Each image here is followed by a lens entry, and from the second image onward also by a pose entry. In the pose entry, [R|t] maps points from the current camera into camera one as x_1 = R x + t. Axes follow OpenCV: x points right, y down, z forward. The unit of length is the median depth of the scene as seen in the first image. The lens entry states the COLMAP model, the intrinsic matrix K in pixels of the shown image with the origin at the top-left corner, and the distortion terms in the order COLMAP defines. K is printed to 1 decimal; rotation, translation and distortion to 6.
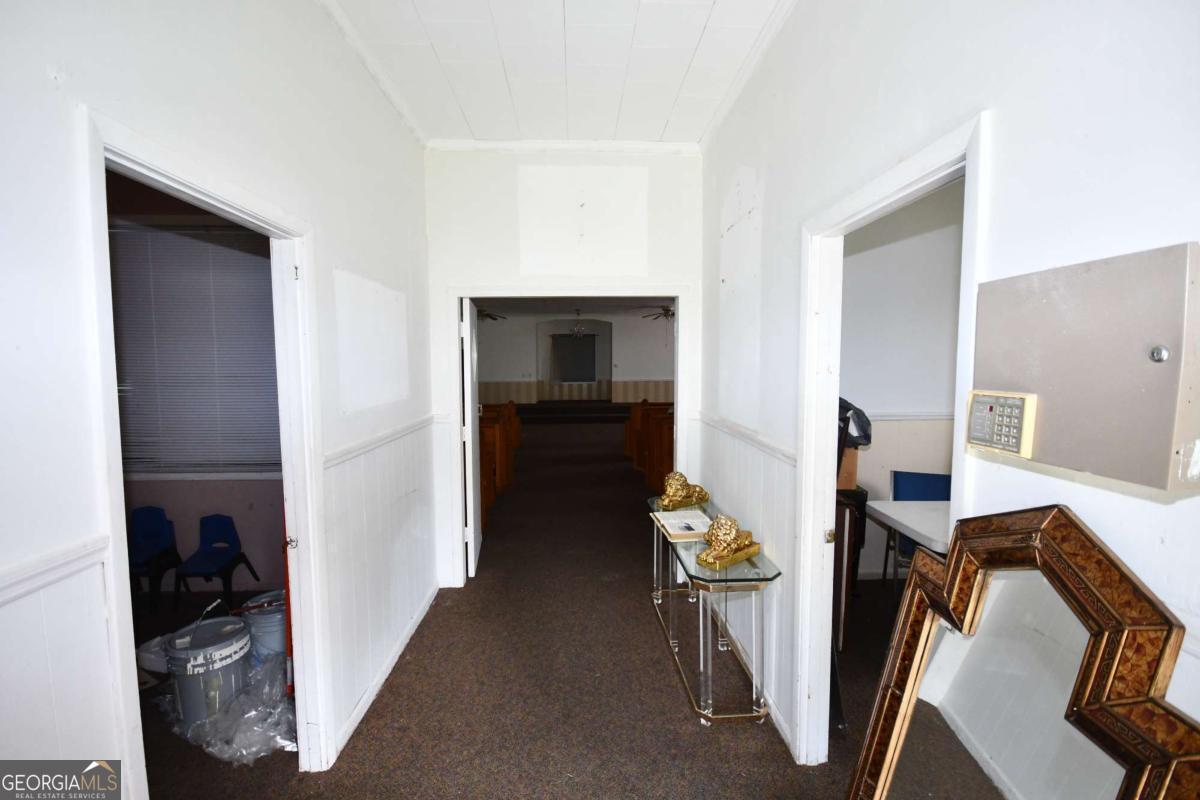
lens RADIAL K [[529.4, 0, 595.2], [0, 529.4, 402.9], [0, 0, 1]] dist [0.015649, -0.013213]
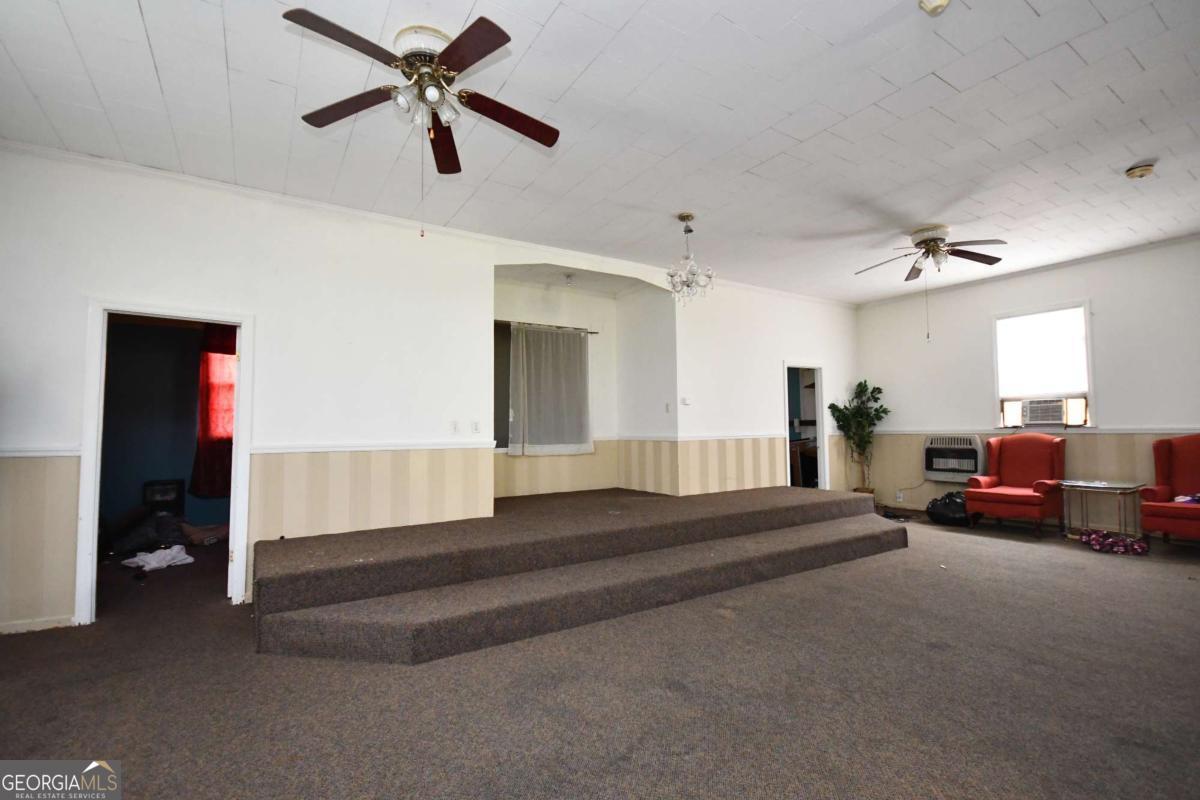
lens RADIAL K [[529.4, 0, 595.2], [0, 529.4, 402.9], [0, 0, 1]] dist [0.015649, -0.013213]
pose [[0.864106, 0.019364, 0.502937, -1.807175], [0.044323, 0.992450, -0.114363, -0.220031], [-0.501354, 0.121114, 0.856724, 5.770768]]
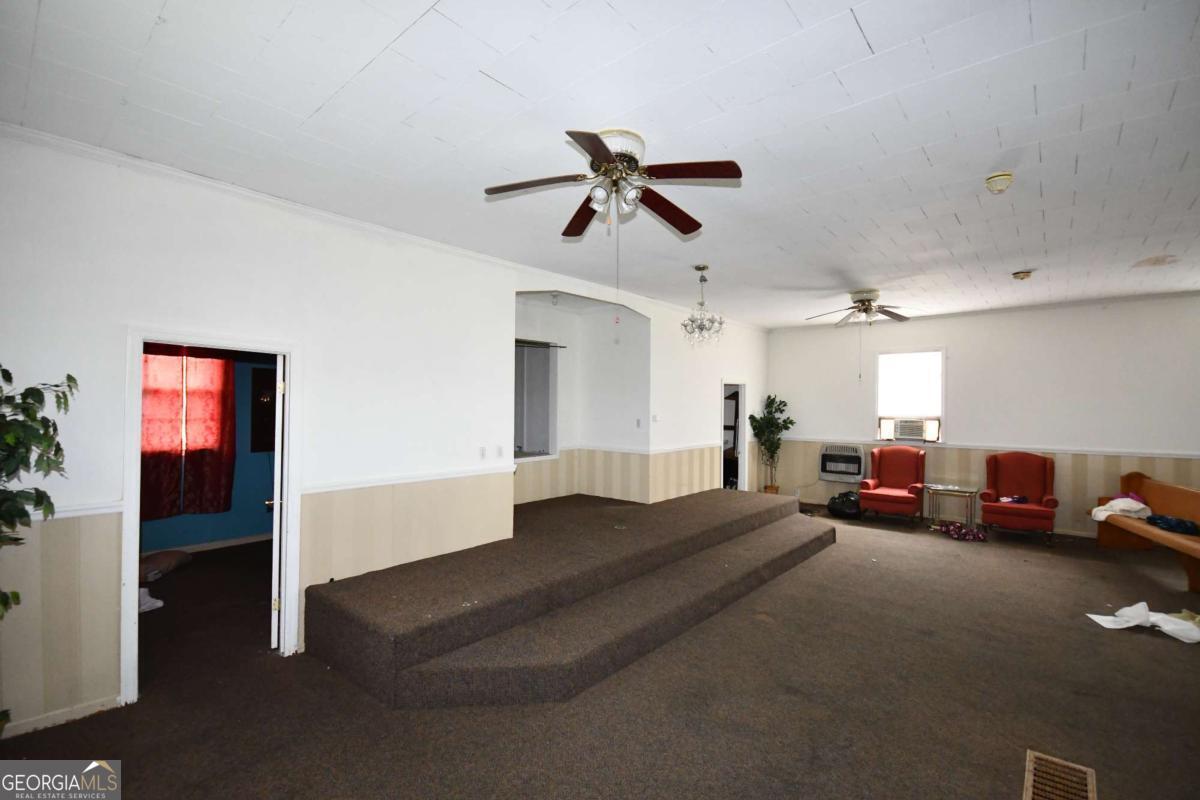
lens RADIAL K [[527.7, 0, 594.5], [0, 527.7, 403.2], [0, 0, 1]] dist [0.019433, -0.016148]
pose [[0.681376, 0.010205, 0.731862, -1.863196], [0.042211, 0.997691, -0.053211, -0.239913], [-0.730715, 0.067150, 0.679372, 5.796346]]
